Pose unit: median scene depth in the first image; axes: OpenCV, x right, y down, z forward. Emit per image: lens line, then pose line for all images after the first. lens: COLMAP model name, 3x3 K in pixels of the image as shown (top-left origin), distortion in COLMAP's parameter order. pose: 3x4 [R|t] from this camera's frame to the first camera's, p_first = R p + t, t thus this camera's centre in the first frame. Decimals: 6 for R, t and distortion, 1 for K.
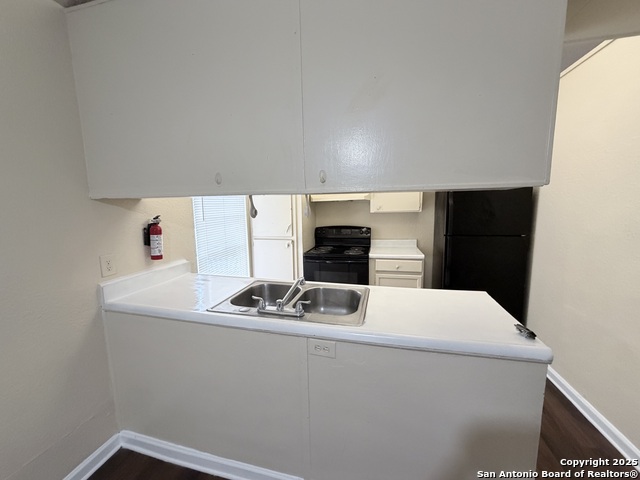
lens RADIAL K [[254.6, 0, 317.8], [0, 254.6, 239.7], [0, 0, 1]] dist [0.001160, 0.000116]
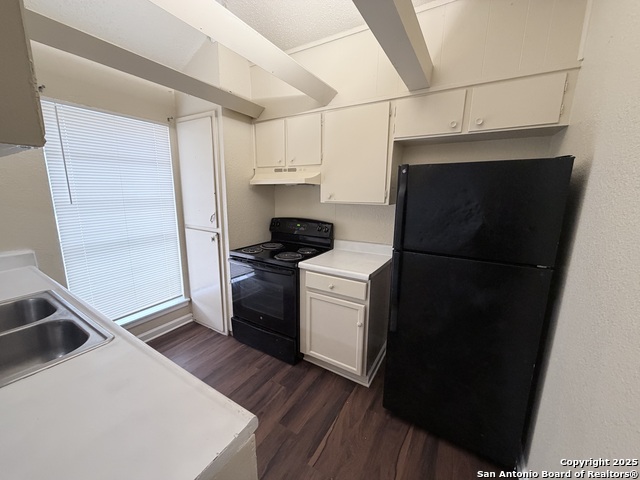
lens RADIAL K [[254.6, 0, 317.8], [0, 254.6, 239.7], [0, 0, 1]] dist [0.001160, 0.000116]
pose [[0.948512, 0.088005, -0.304269, 0.441254], [-0.069630, 0.995061, 0.070743, -0.055497], [0.308992, -0.045914, 0.949956, 0.341356]]
